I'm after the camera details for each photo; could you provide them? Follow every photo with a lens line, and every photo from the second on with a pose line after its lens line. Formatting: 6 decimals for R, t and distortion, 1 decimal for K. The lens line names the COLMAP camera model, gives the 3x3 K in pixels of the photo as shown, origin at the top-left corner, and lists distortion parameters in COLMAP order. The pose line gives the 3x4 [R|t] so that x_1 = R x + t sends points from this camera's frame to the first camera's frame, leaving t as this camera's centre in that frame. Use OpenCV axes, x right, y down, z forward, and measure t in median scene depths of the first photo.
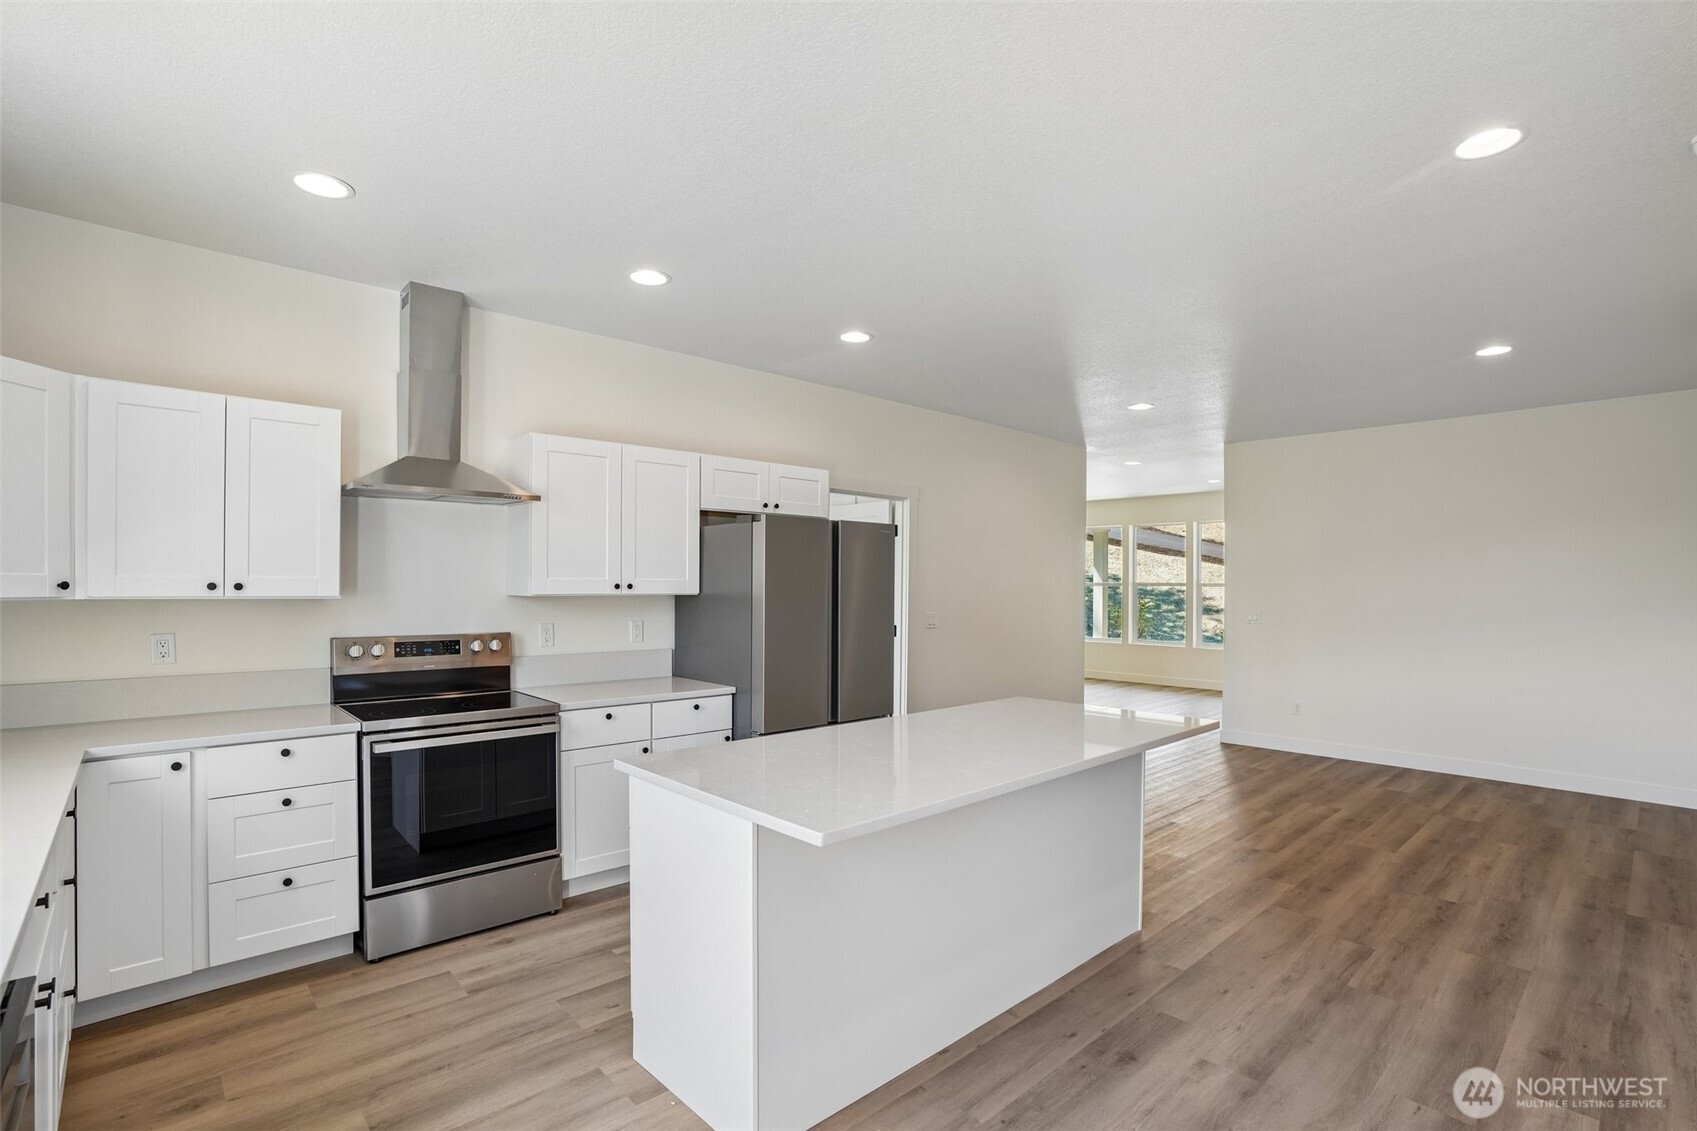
lens RADIAL K [[790.2, 0, 855.3], [0, 790.2, 582.6], [0, 0, 1]] dist [-0.054457, 0.019631]
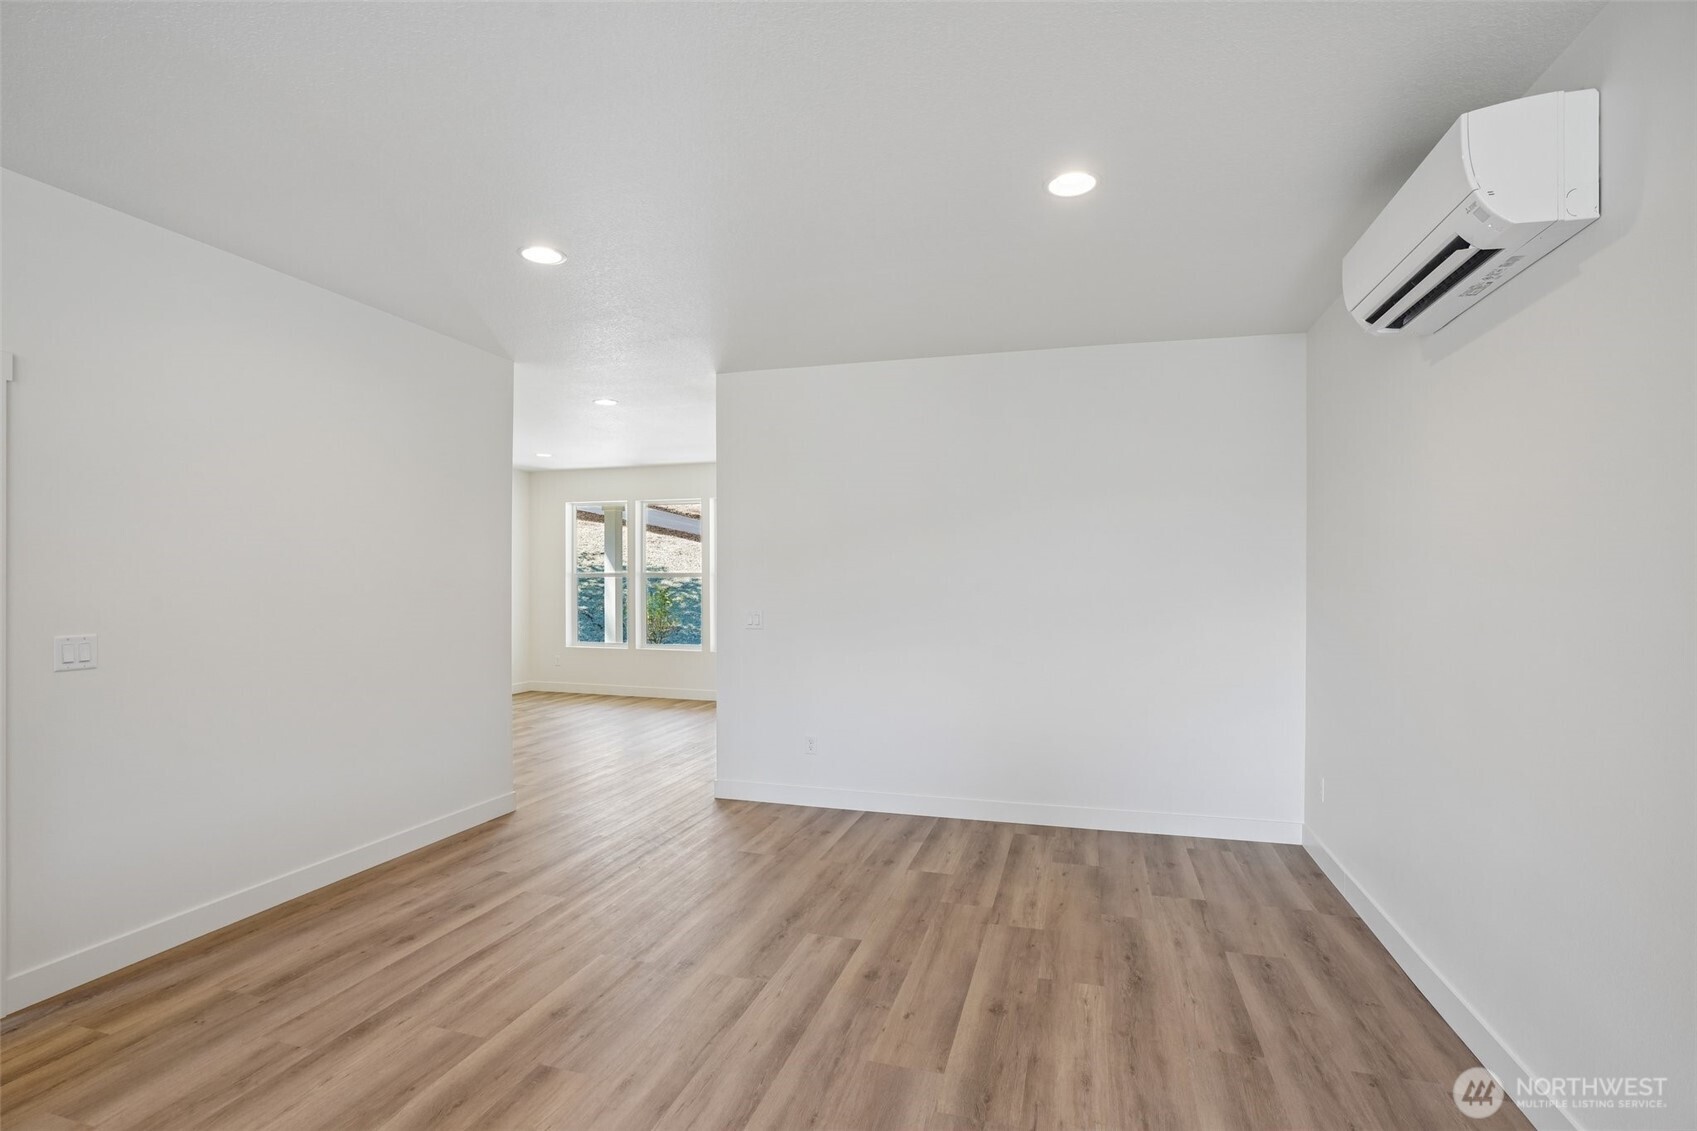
lens RADIAL K [[790.2, 0, 847.1], [0, 790.2, 583.1], [0, 0, 1]] dist [-0.054457, 0.019631]
pose [[0.865645, -0.009235, 0.500573, 0.310390], [0.003741, 0.999921, 0.011978, 0.003742], [-0.500644, -0.008496, 0.865612, 0.469339]]
